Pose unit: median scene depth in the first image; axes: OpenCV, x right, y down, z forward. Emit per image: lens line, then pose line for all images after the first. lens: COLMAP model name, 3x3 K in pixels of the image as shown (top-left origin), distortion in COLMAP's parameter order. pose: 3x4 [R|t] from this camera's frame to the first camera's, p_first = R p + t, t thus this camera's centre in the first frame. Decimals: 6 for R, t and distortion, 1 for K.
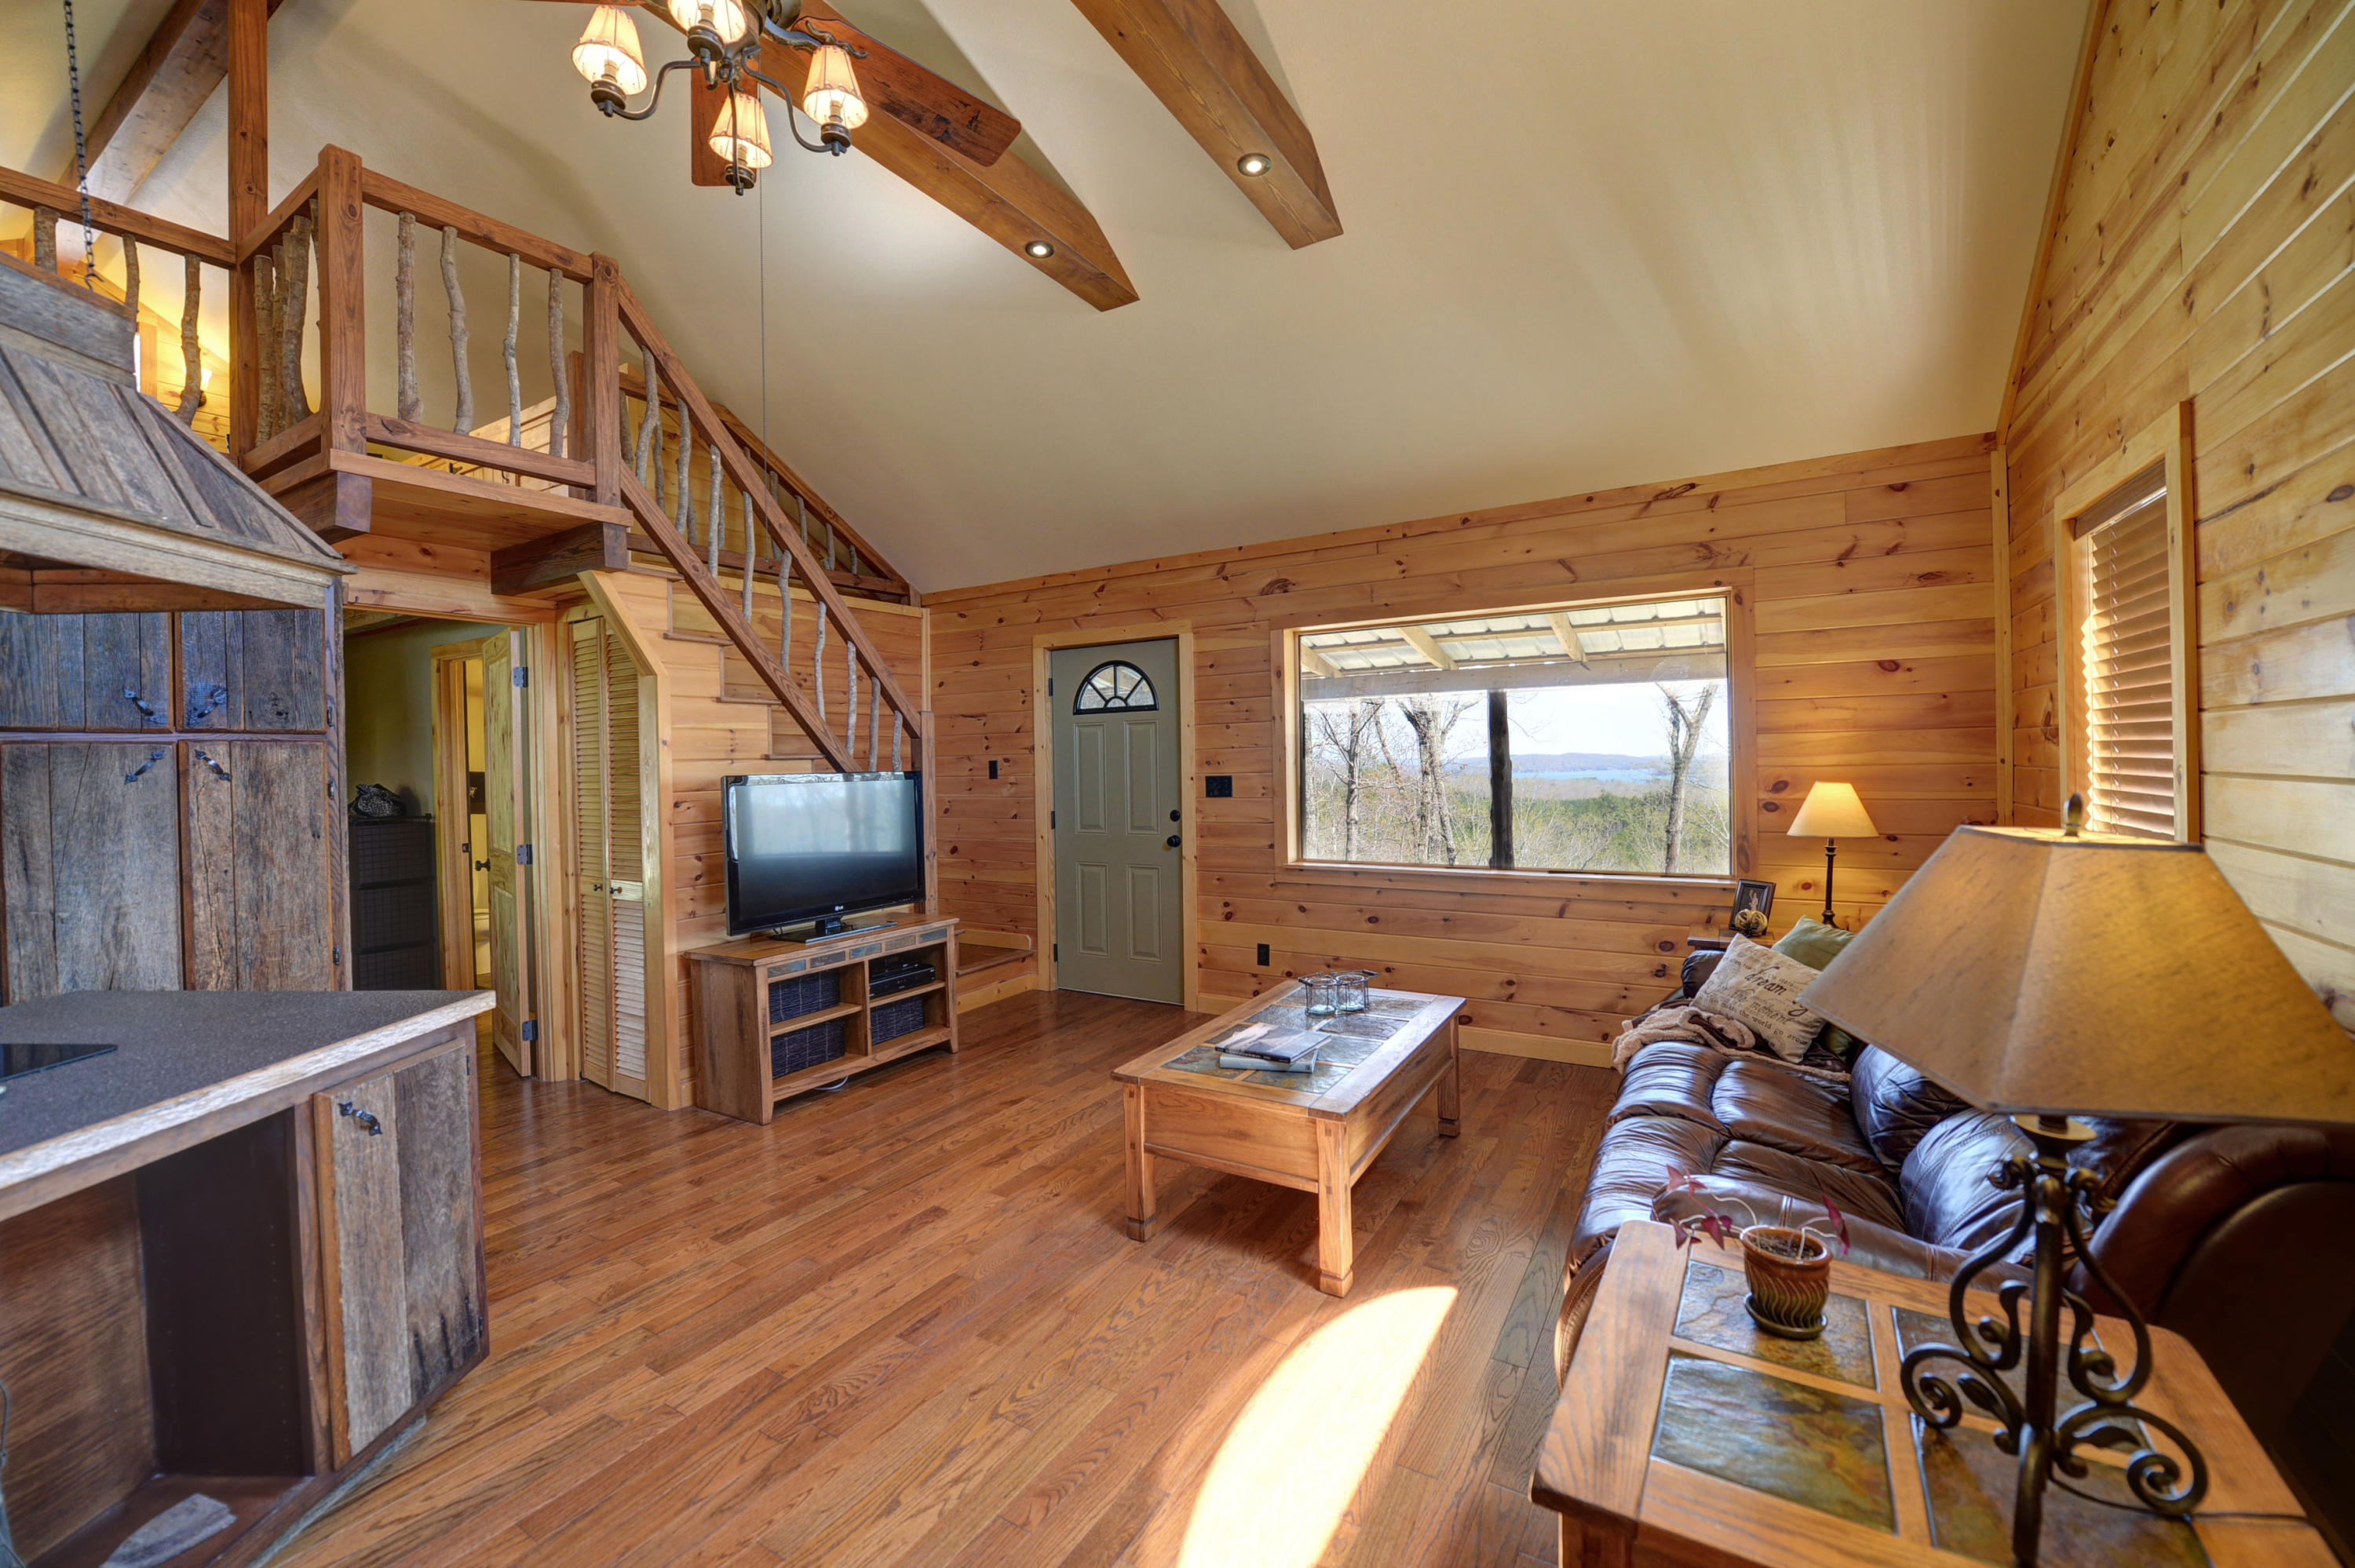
lens RADIAL K [[942.3, 0, 1169.2], [0, 942.3, 769.4], [0, 0, 1]] dist [-0.018331, -0.001547]
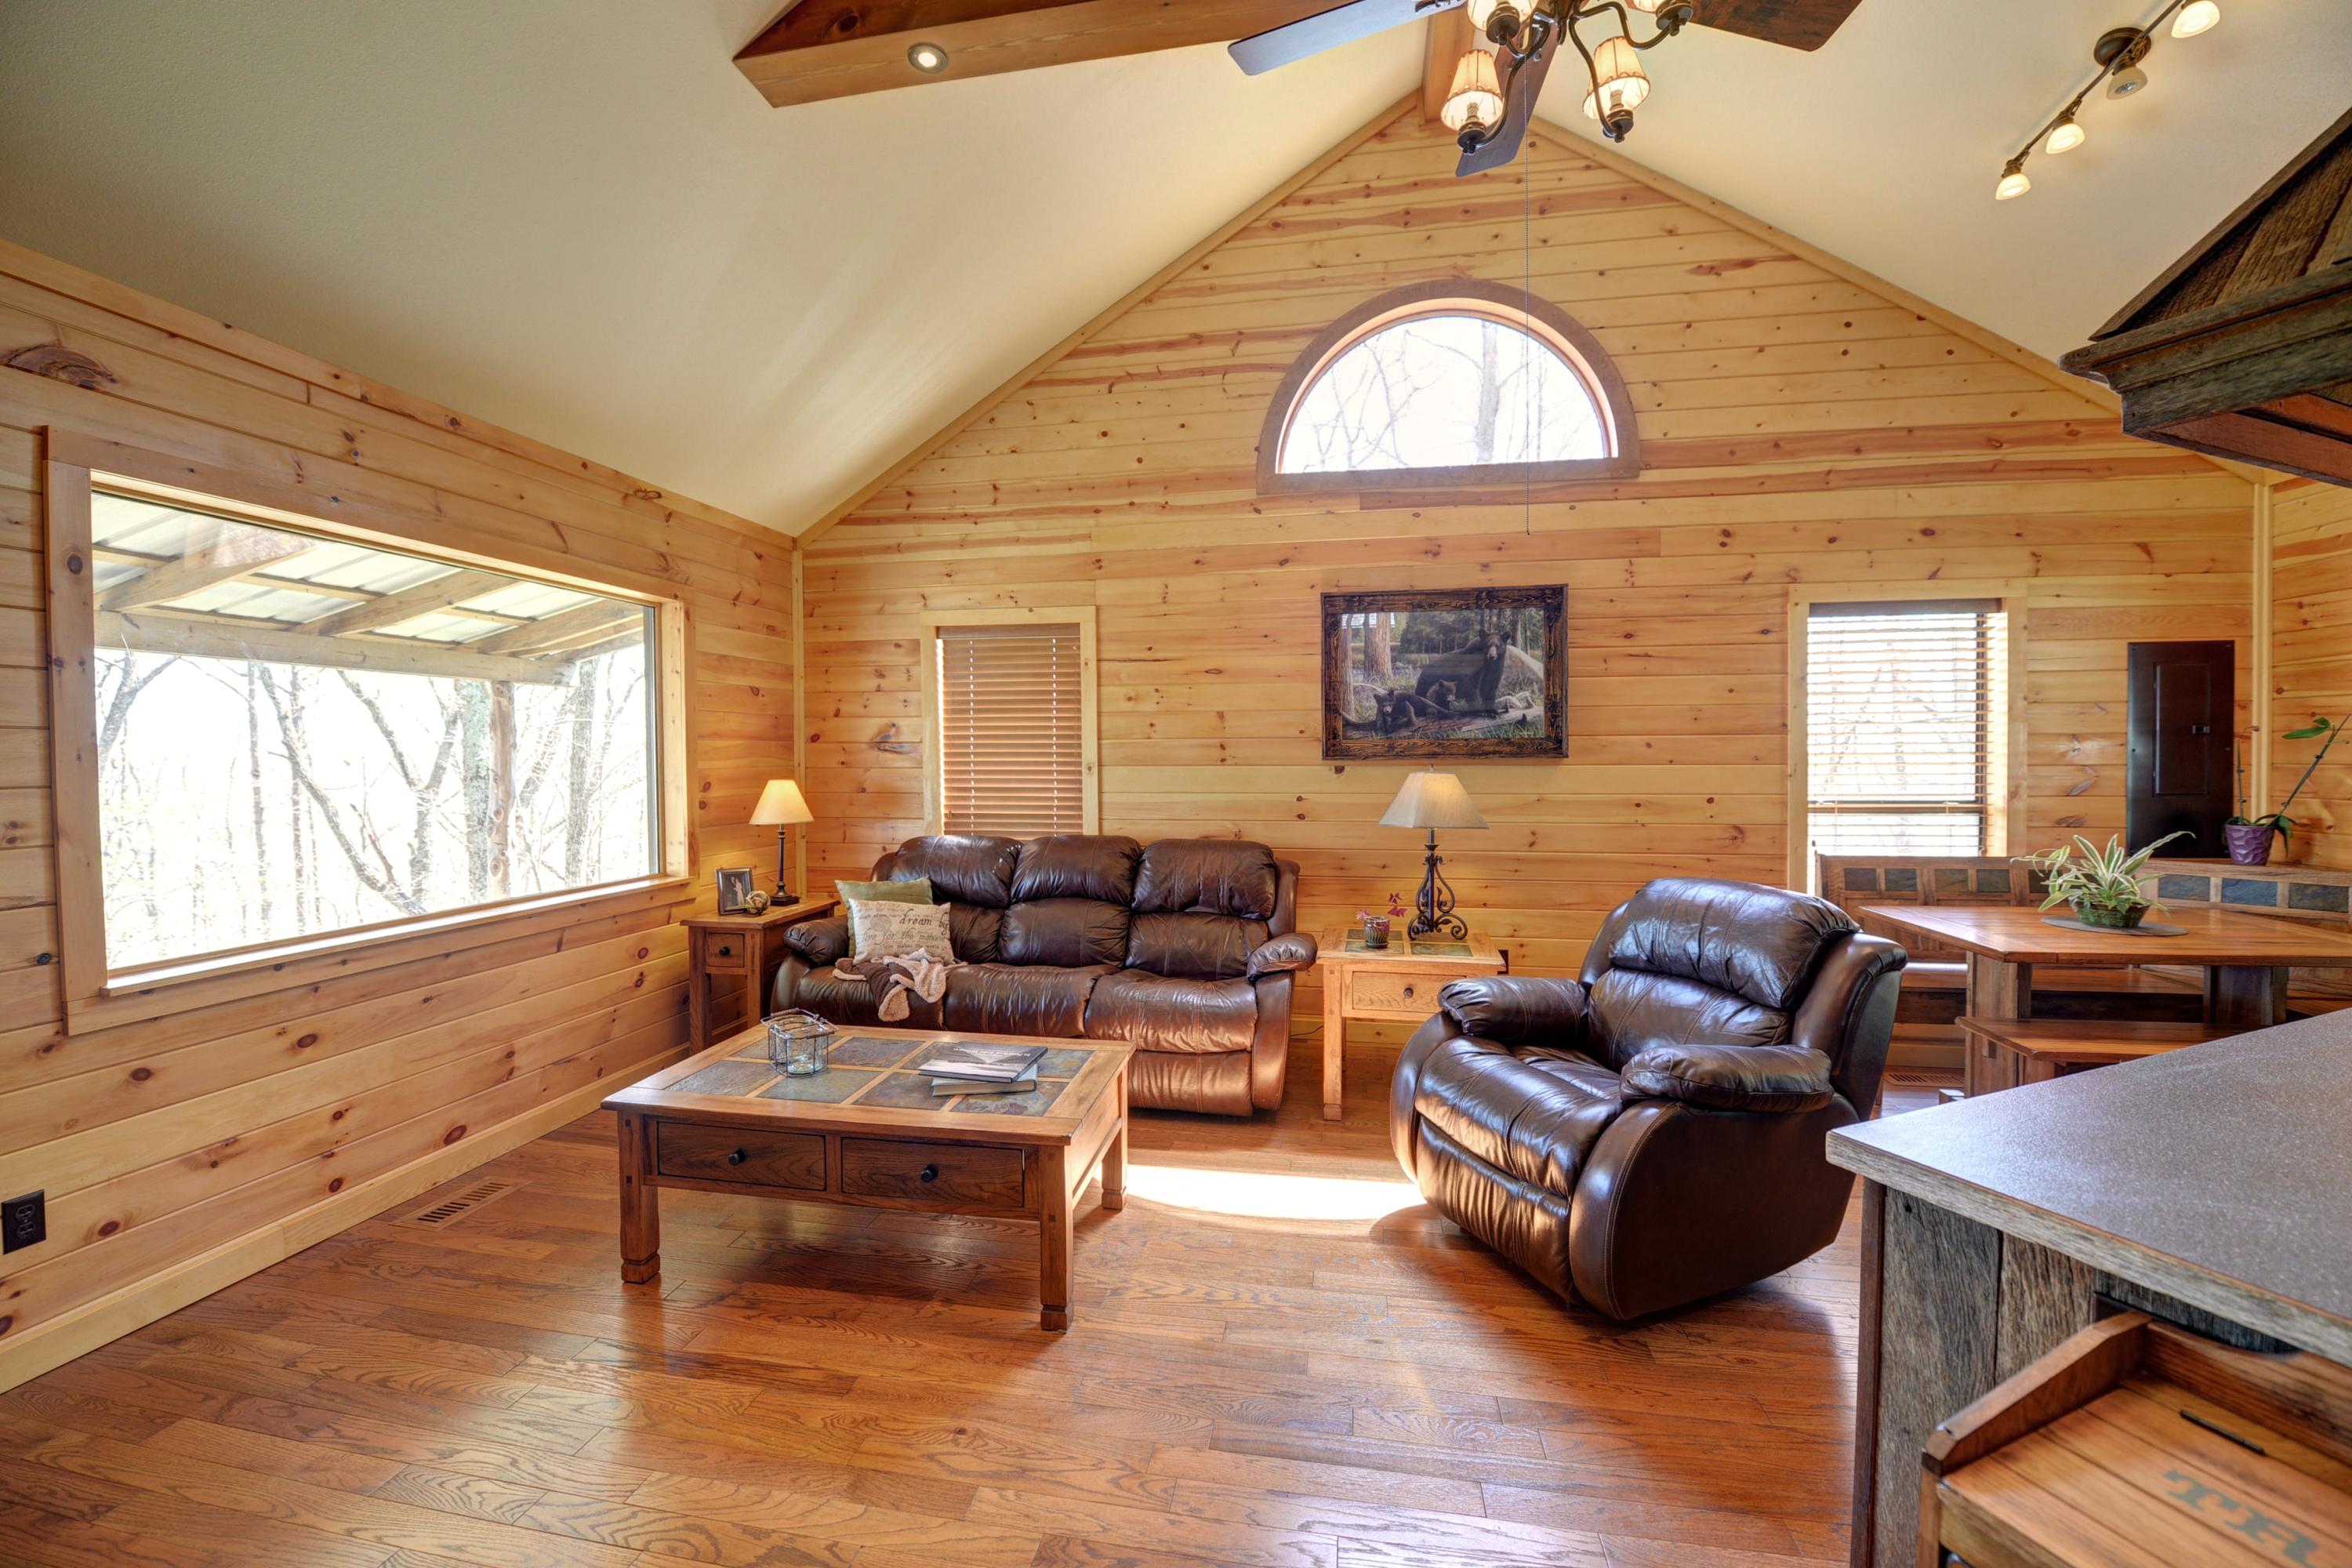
lens RADIAL K [[941.3, 0, 1171.9], [0, 941.3, 773.1], [0, 0, 1]] dist [-0.018331, -0.001547]
pose [[-0.360876, 0.001100, 0.932613, -0.783788], [0.019863, 0.999782, 0.006507, 0.007066], [-0.932402, 0.020873, -0.360819, 1.120329]]
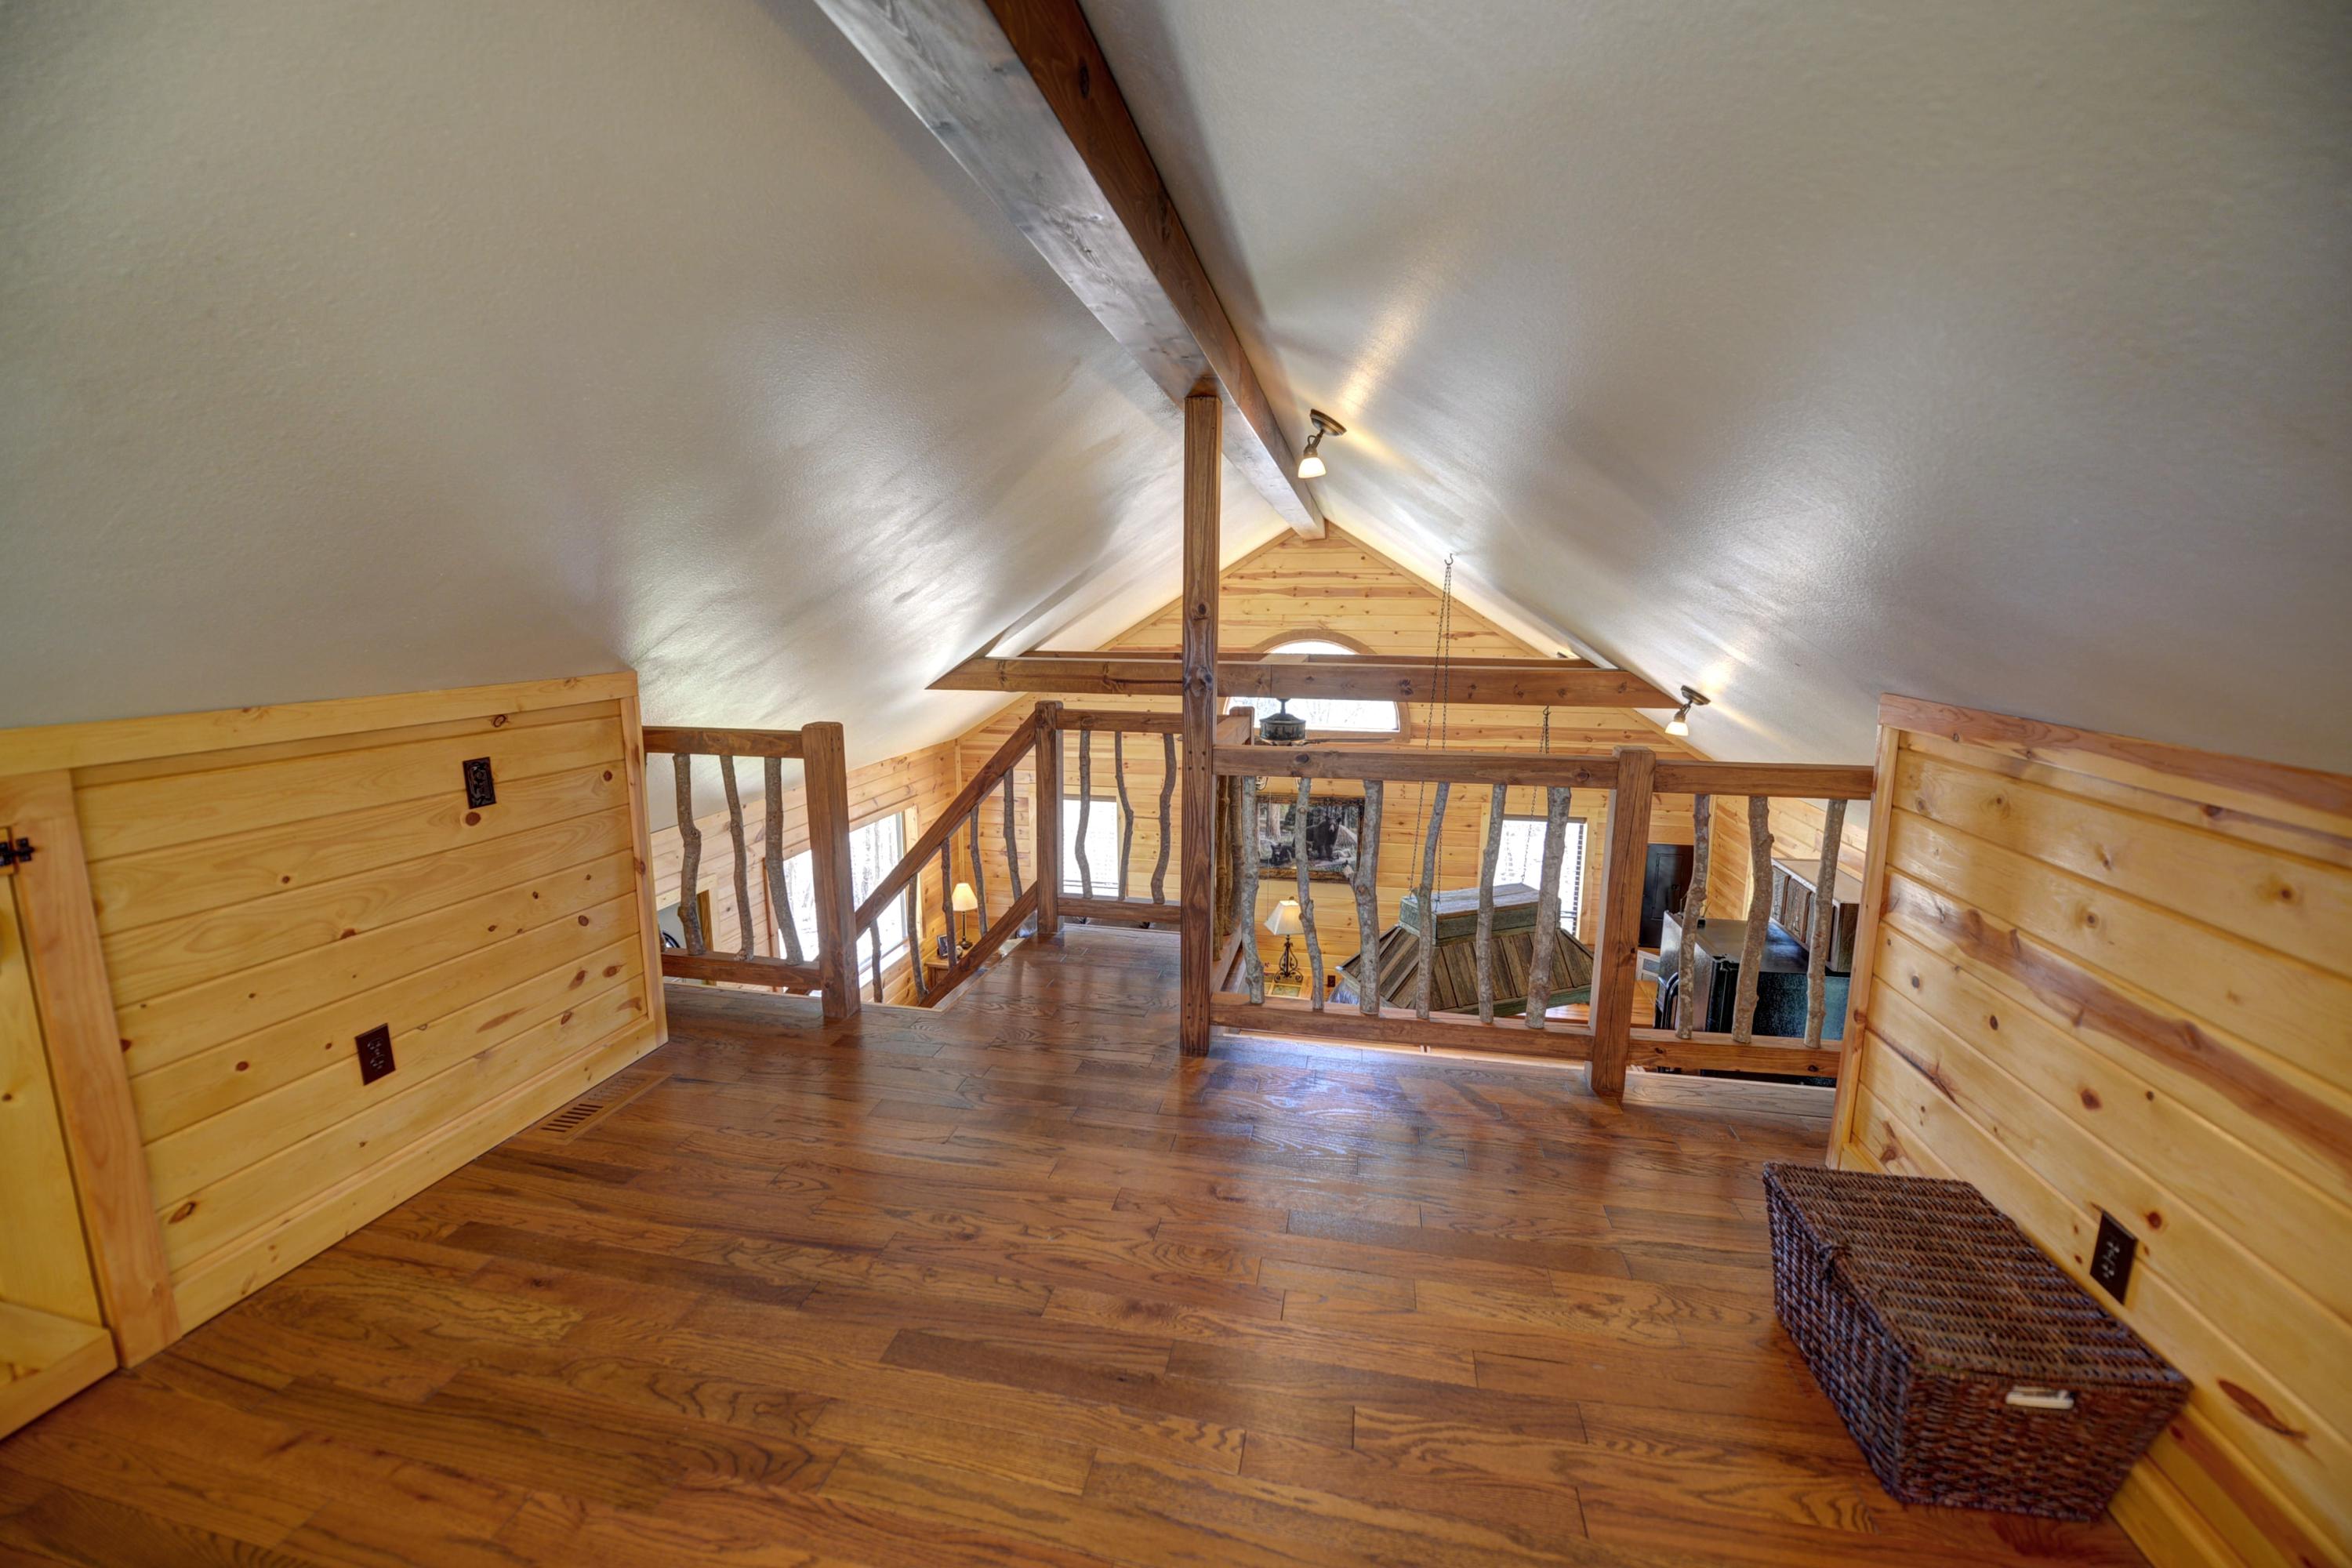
lens RADIAL K [[941.3, 0, 1172.1], [0, 941.3, 779.0], [0, 0, 1]] dist [-0.018331, -0.001547]
pose [[-0.345165, -0.144794, 0.927305, -2.019849], [0.012041, 0.987263, 0.158639, -0.755351], [-0.938465, 0.065923, -0.339025, 1.514976]]
